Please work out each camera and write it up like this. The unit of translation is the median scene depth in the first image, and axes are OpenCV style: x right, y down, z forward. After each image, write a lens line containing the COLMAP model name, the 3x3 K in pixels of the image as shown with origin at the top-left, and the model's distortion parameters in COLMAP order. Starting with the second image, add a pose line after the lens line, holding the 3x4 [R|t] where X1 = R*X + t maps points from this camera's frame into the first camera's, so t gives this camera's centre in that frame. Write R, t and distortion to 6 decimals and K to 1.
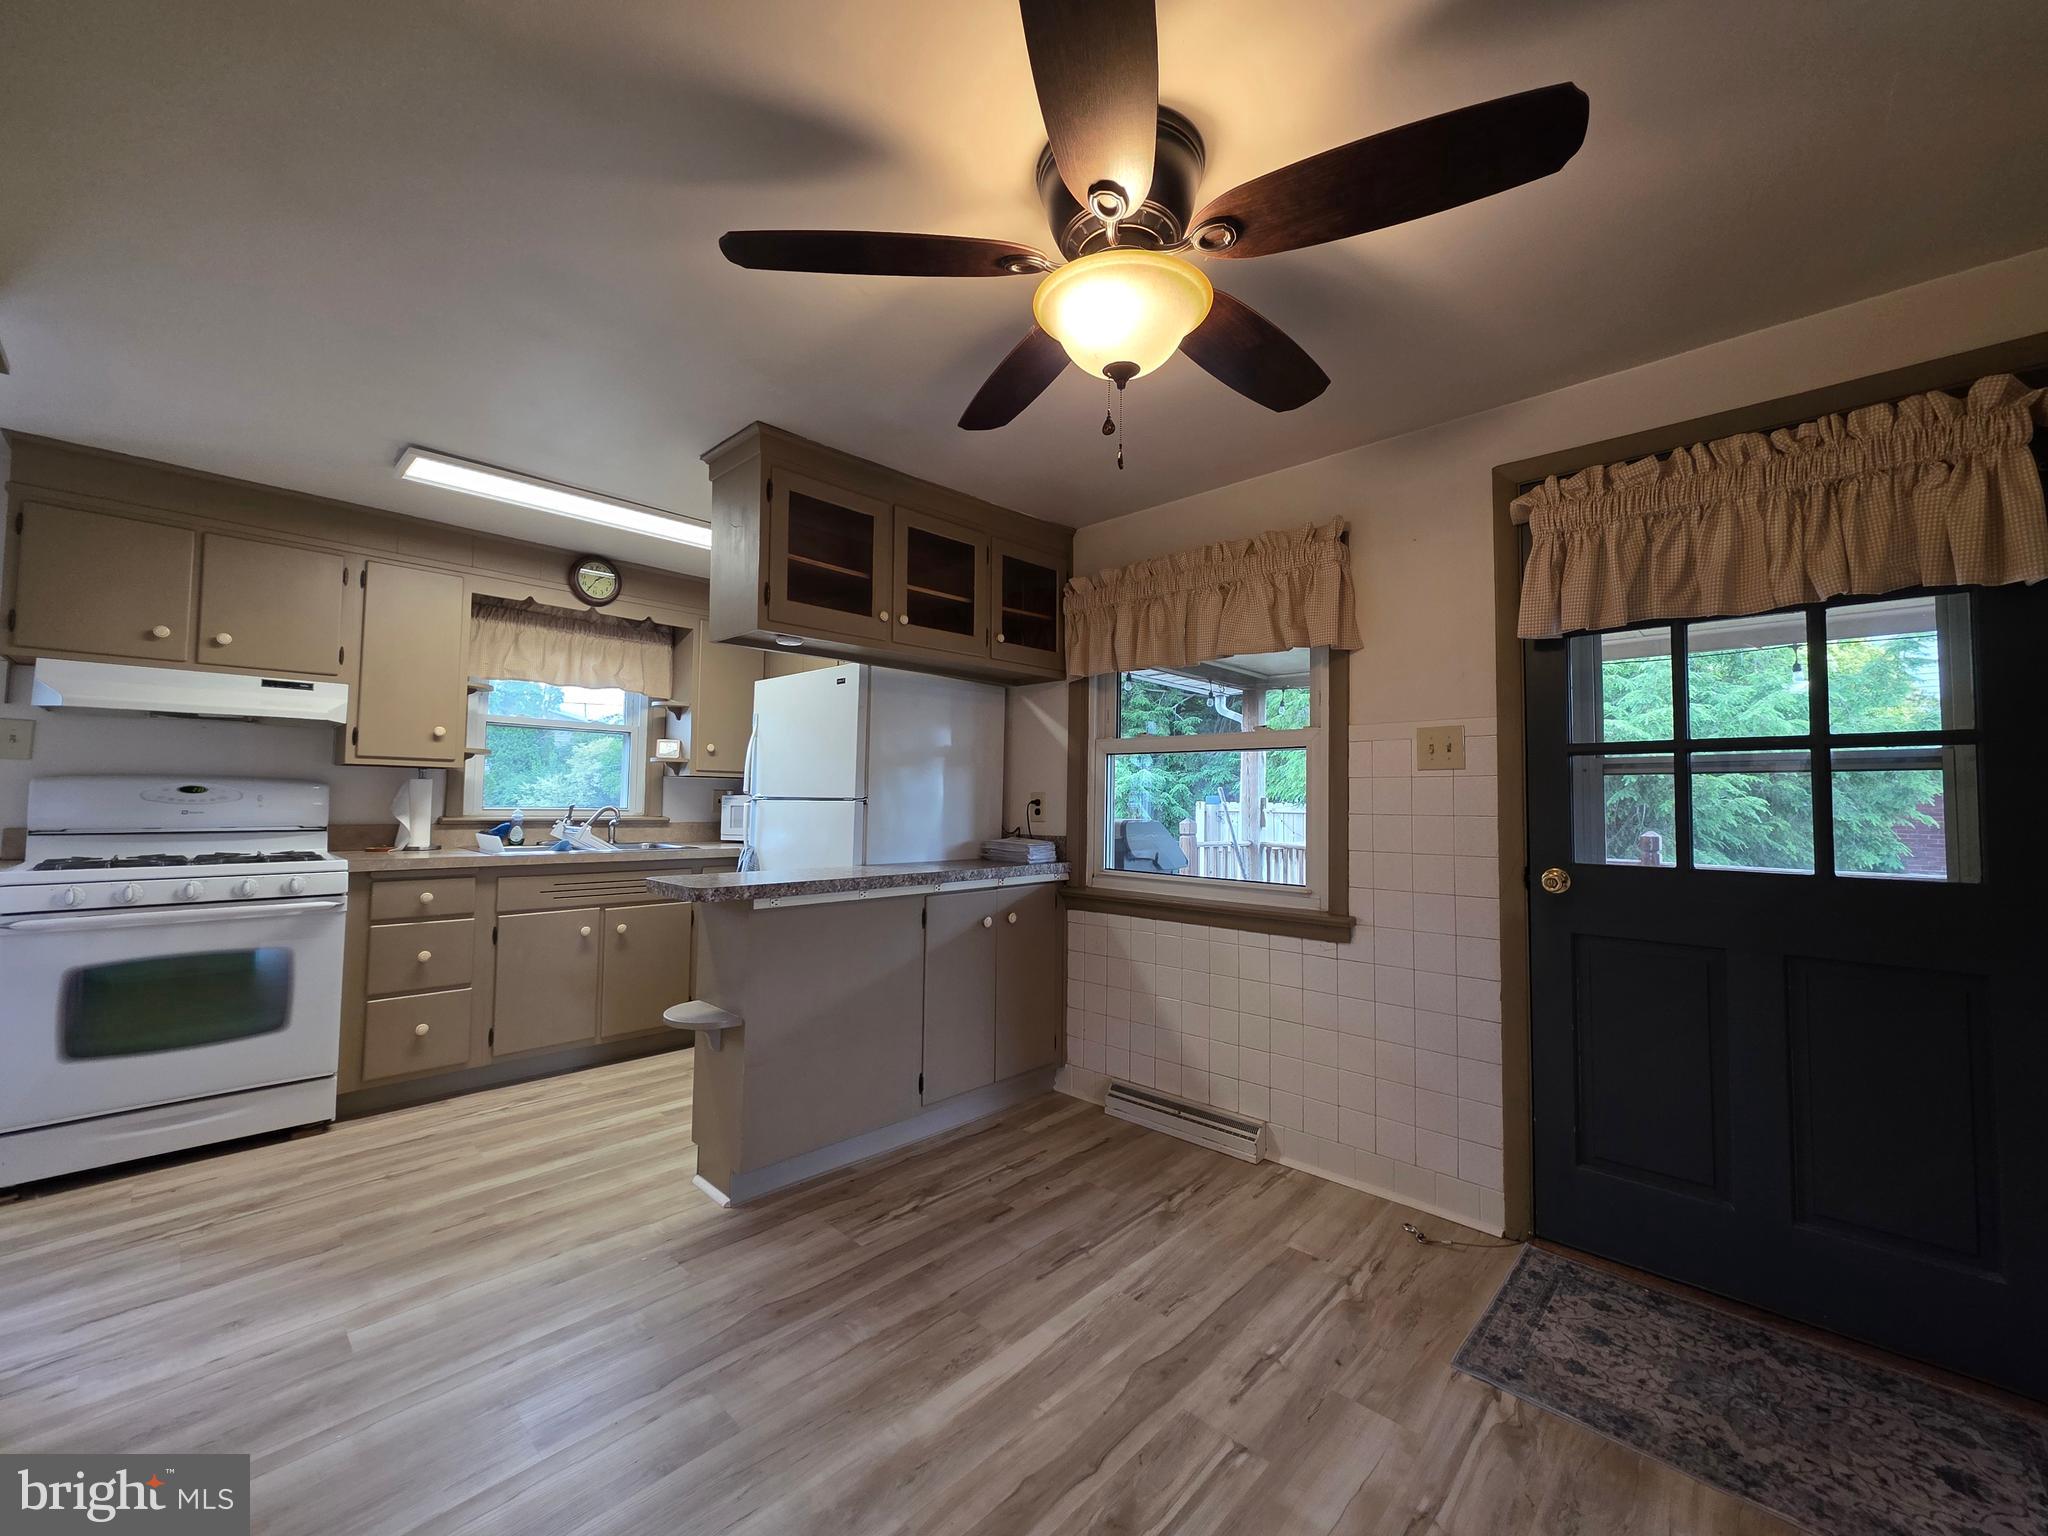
lens RADIAL K [[815.9, 0, 1023.3], [0, 815.9, 760.7], [0, 0, 1]] dist [0.006445, -0.000919]
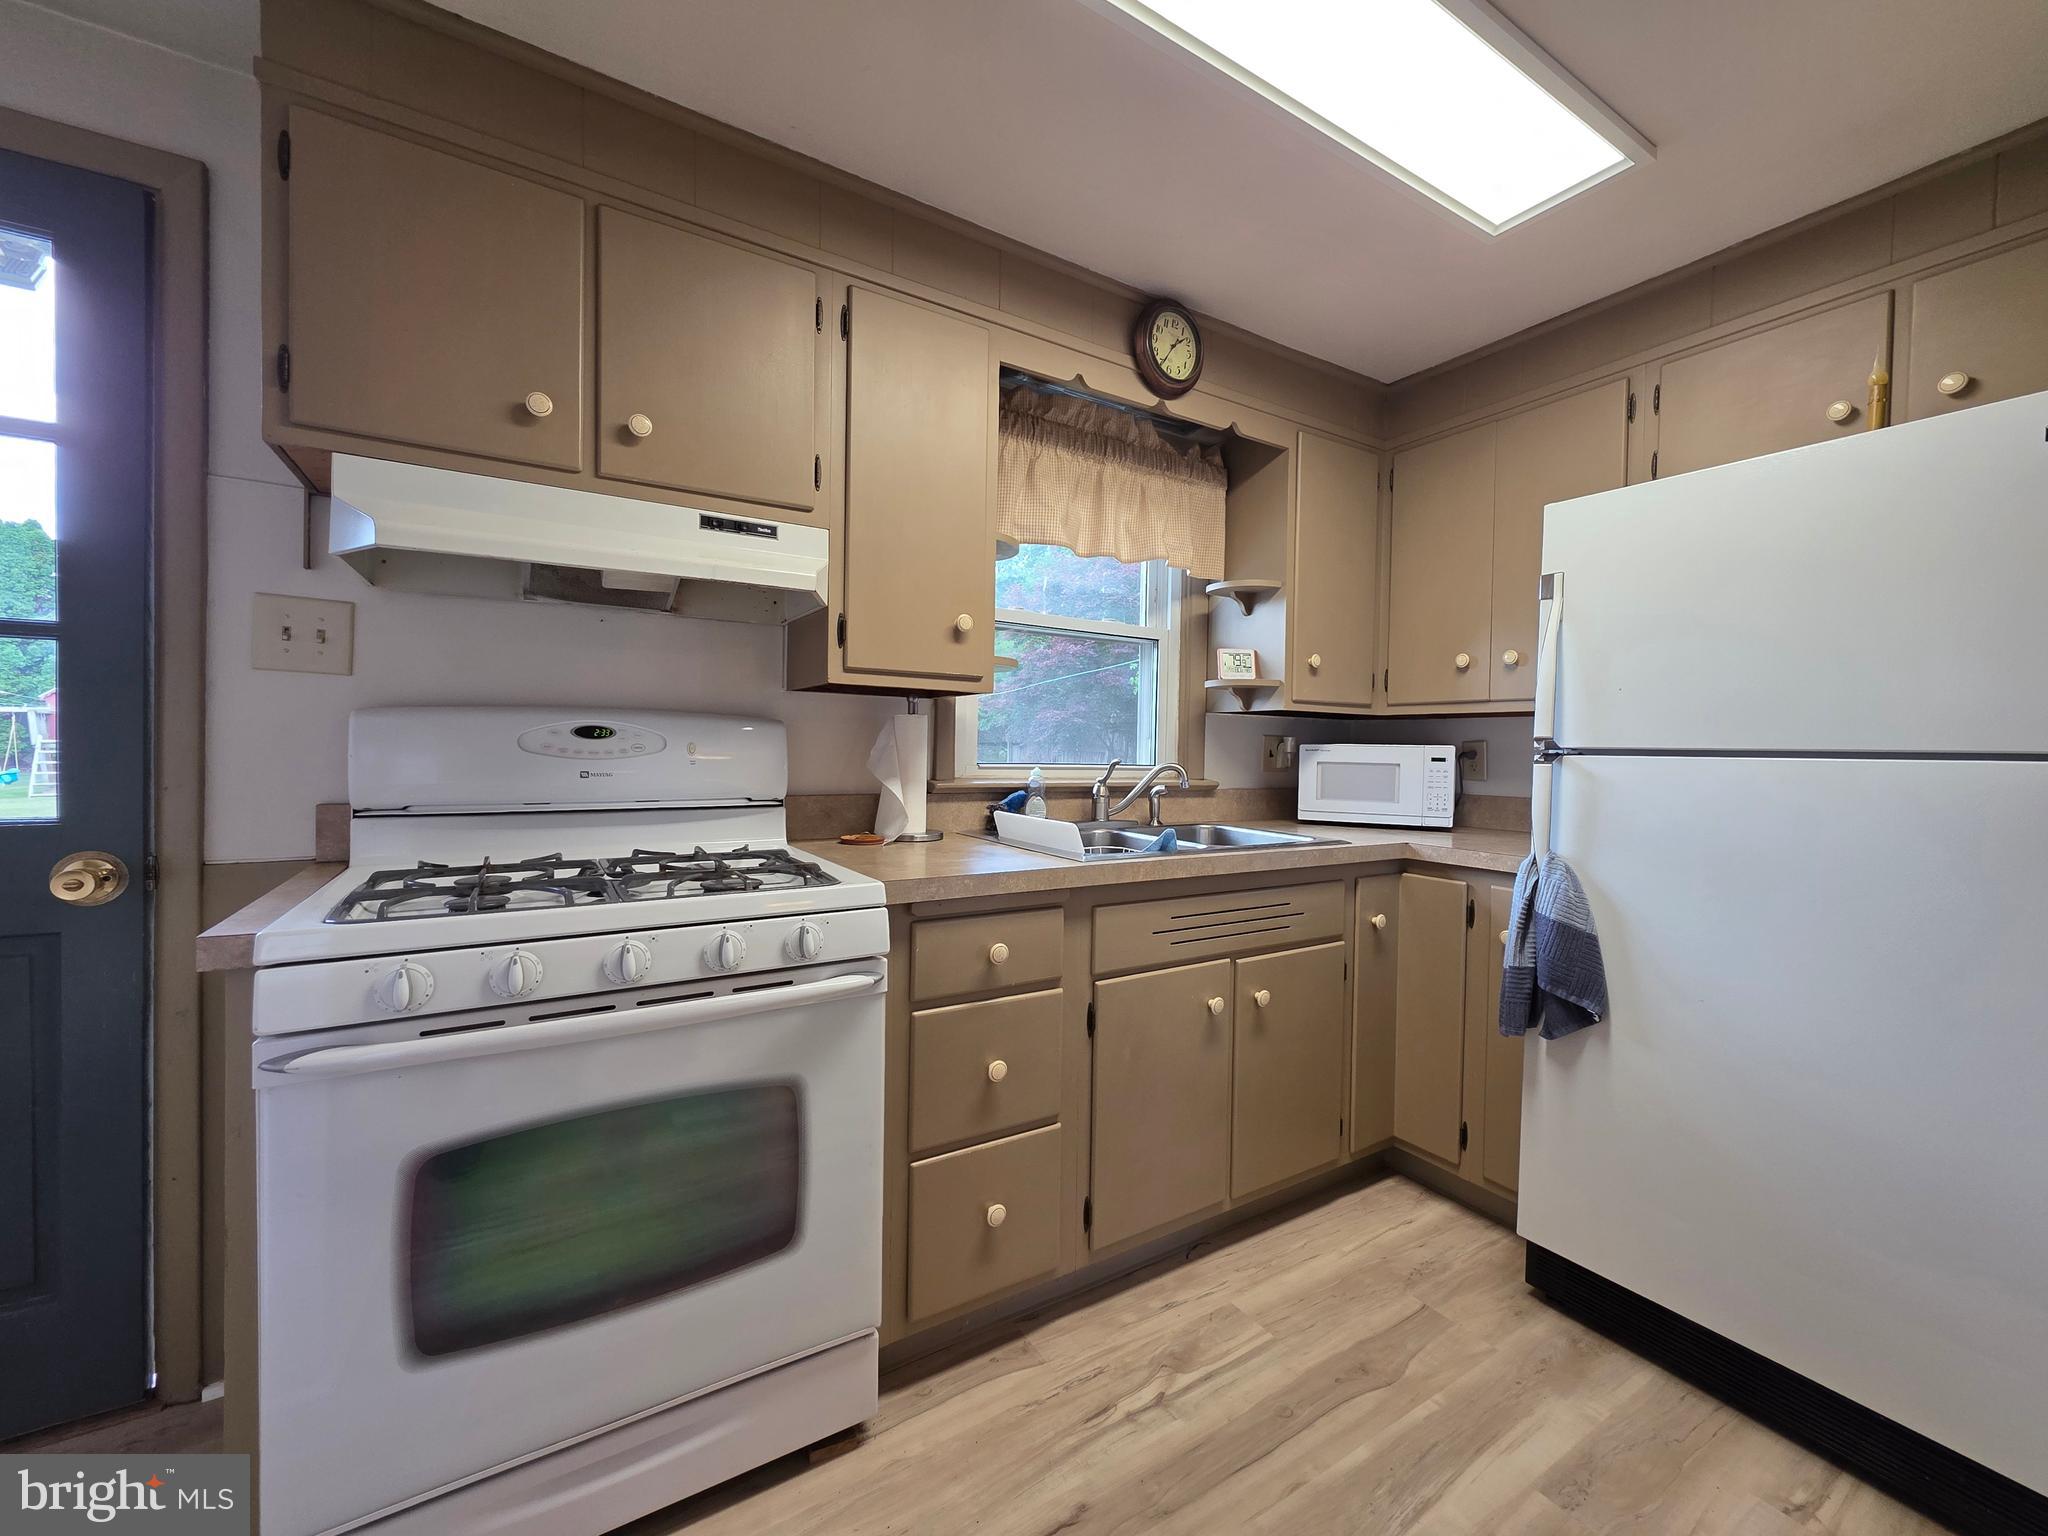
lens RADIAL K [[815.9, 0, 1023.1], [0, 815.9, 759.3], [0, 0, 1]] dist [0.006445, -0.000919]
pose [[0.968344, 0.005791, -0.249552, -0.582951], [0.009334, 0.998191, 0.059385, 0.022761], [0.249445, -0.059835, 0.966539, 0.529533]]
